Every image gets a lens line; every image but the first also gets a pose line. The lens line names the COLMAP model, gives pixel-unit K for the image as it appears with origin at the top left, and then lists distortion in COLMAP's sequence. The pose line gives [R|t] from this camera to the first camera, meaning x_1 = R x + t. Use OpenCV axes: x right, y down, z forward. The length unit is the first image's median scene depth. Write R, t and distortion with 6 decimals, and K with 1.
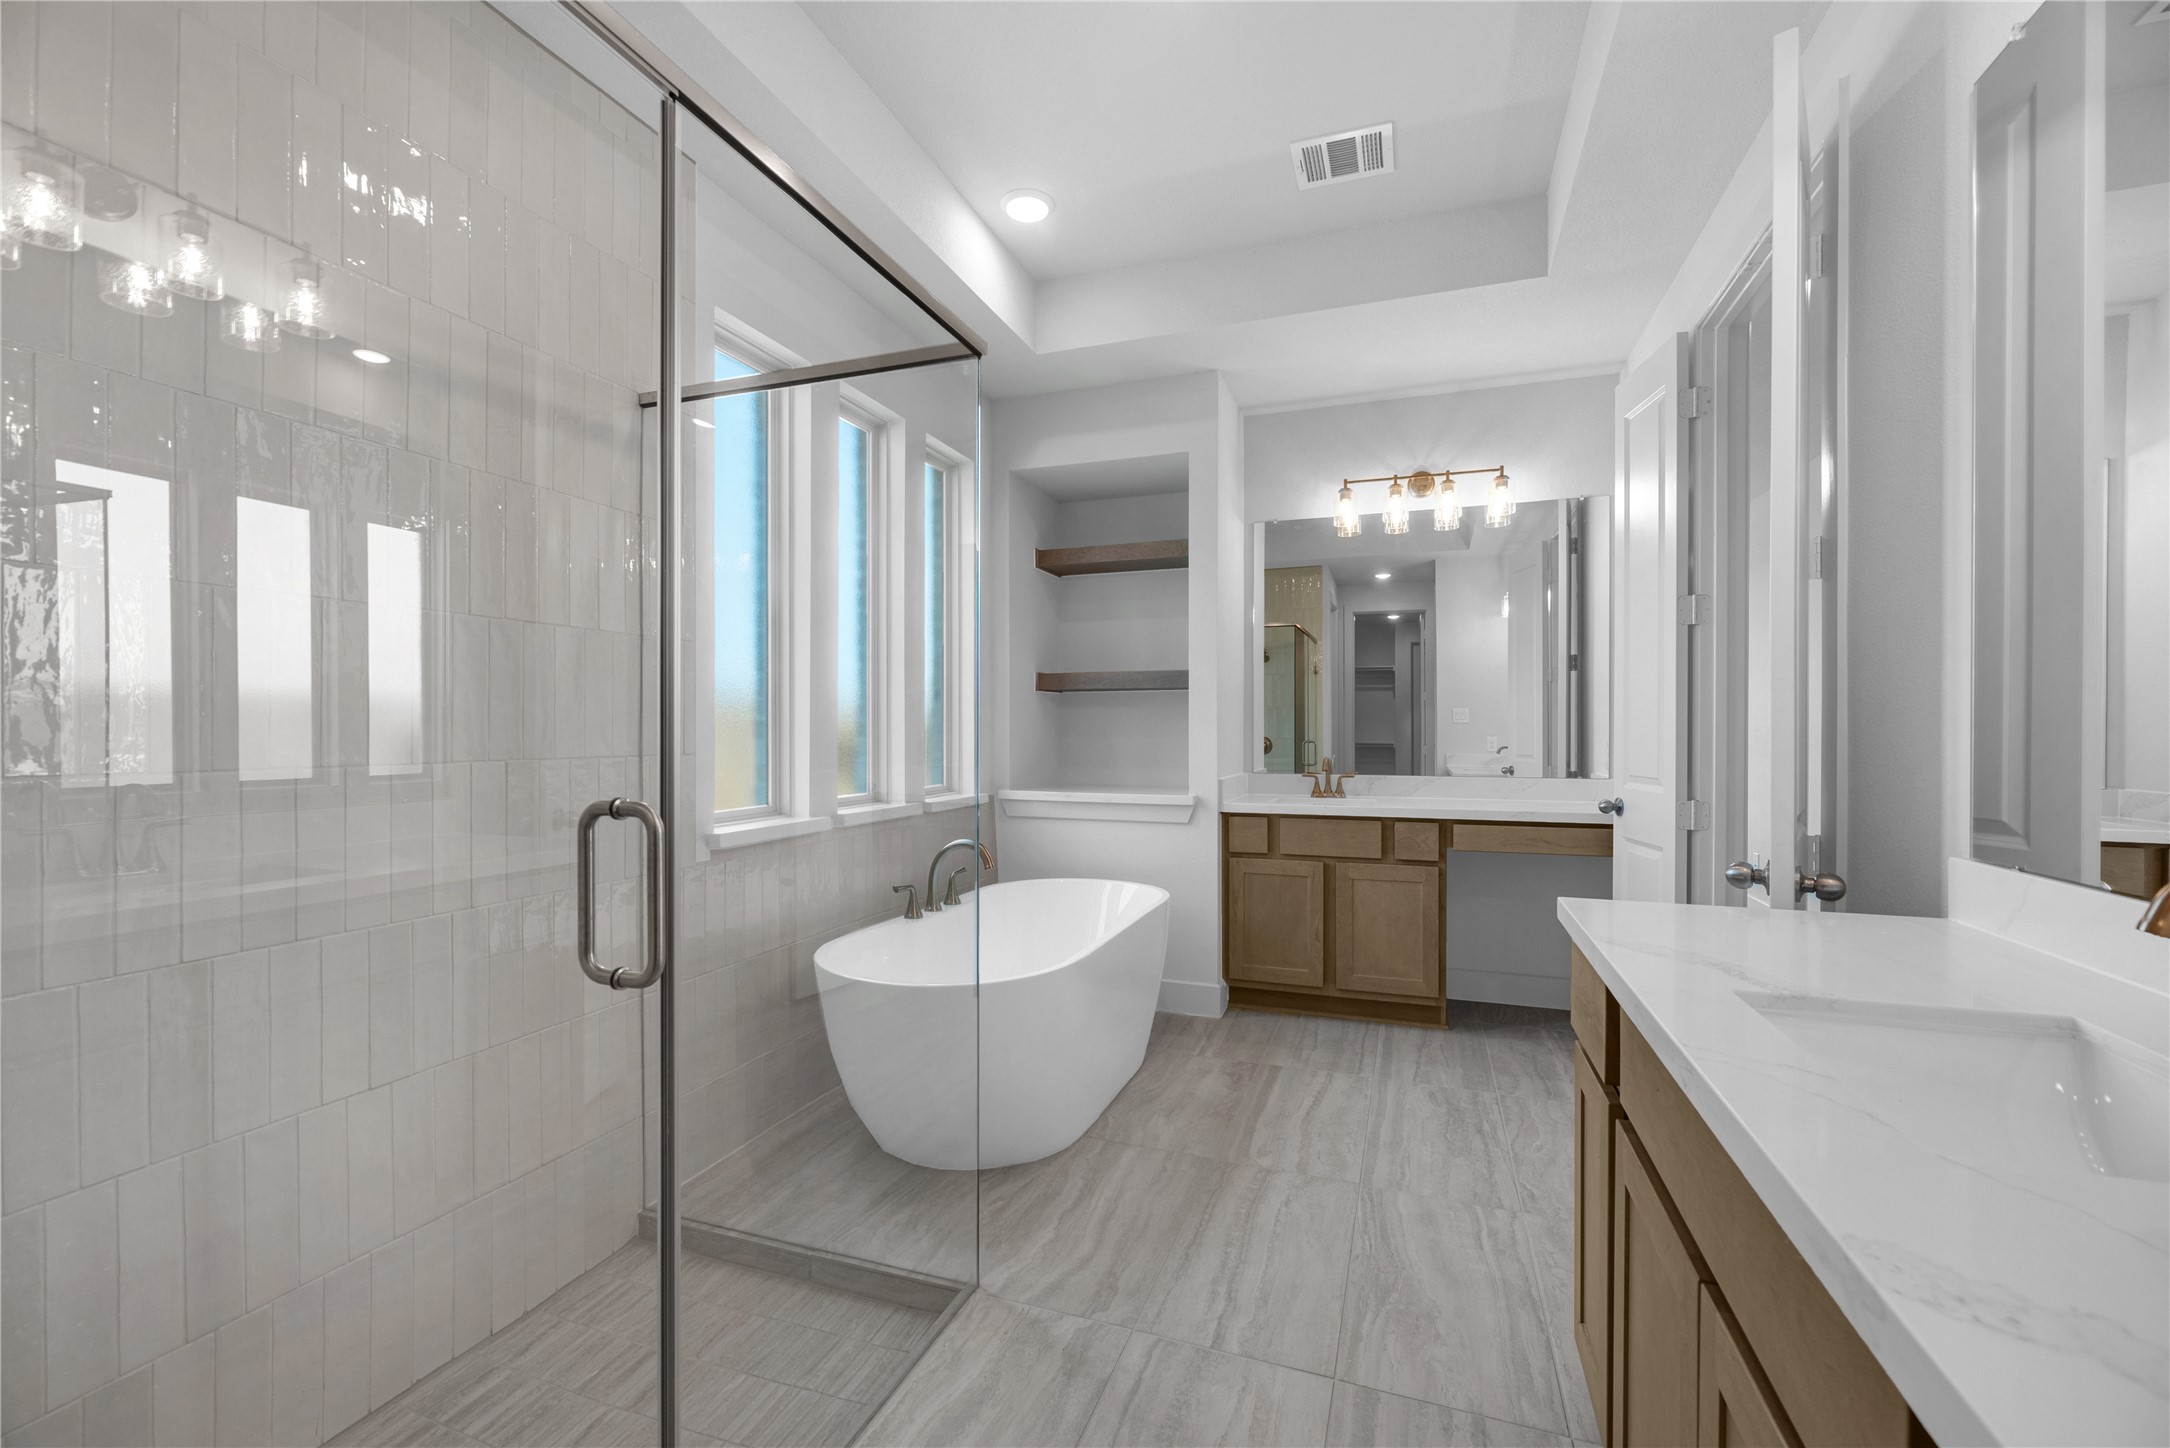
lens RADIAL K [[891.9, 0, 1093.3], [0, 891.9, 745.4], [0, 0, 1]] dist [-0.001119, -0.000096]
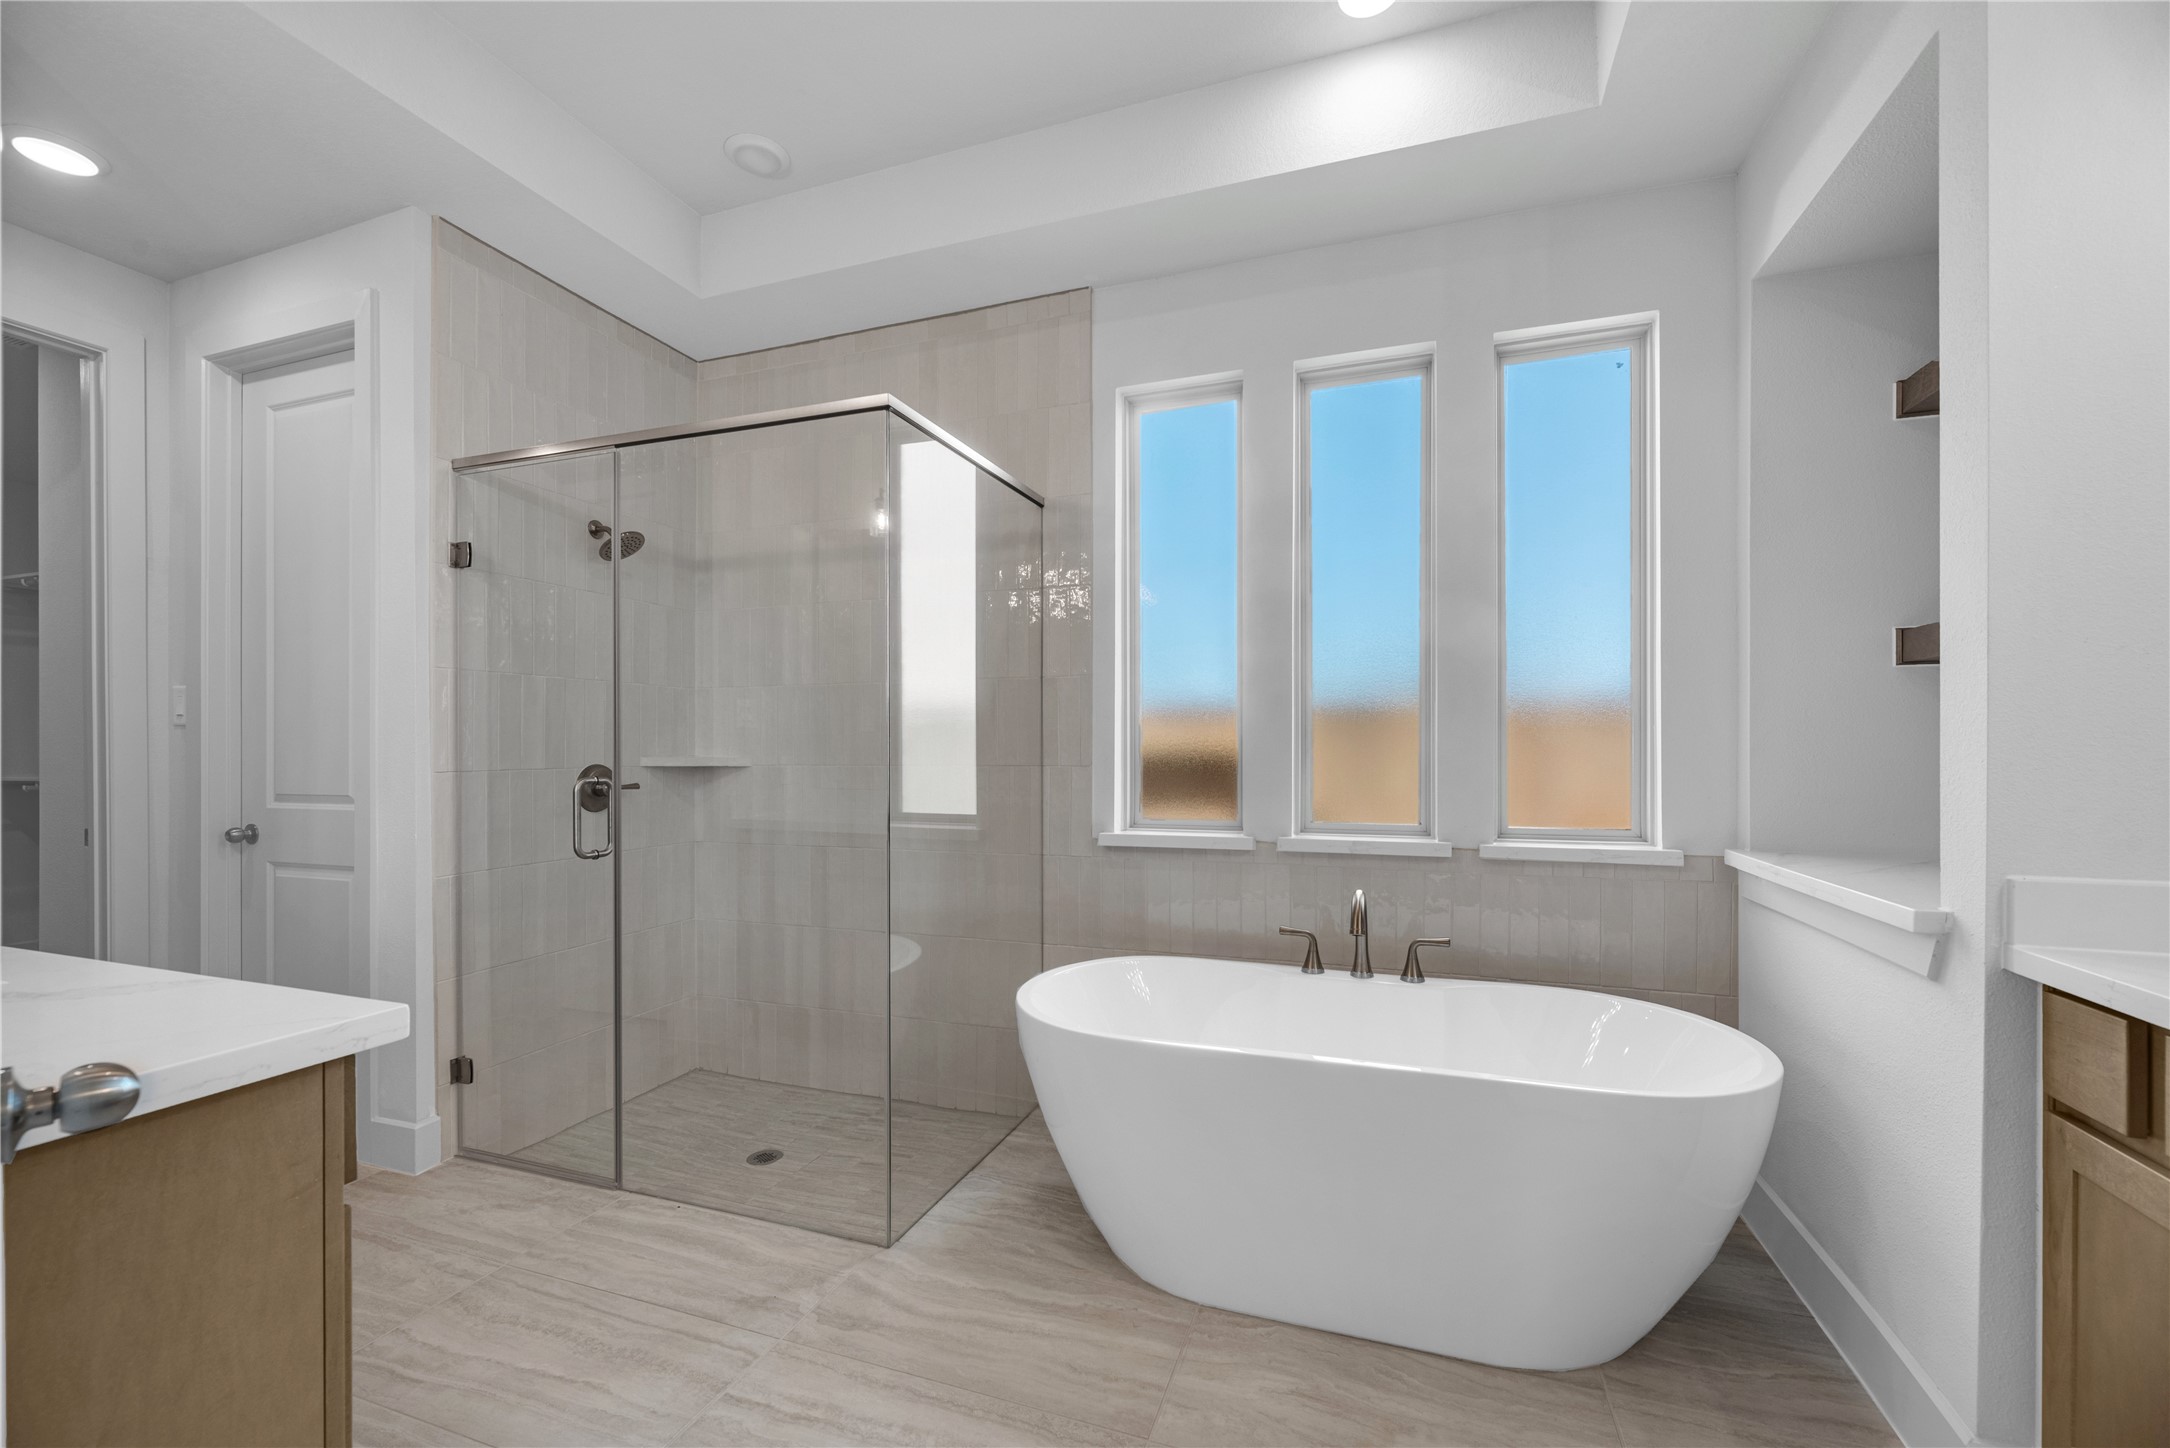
lens RADIAL K [[891.9, 0, 1093.3], [0, 891.9, 745.4], [0, 0, 1]] dist [-0.001119, -0.000096]
pose [[0.009380, -0.005281, -0.999942, 0.908520], [-0.017636, 0.999830, -0.005446, -0.011114], [0.999800, 0.017686, 0.009286, 1.147130]]
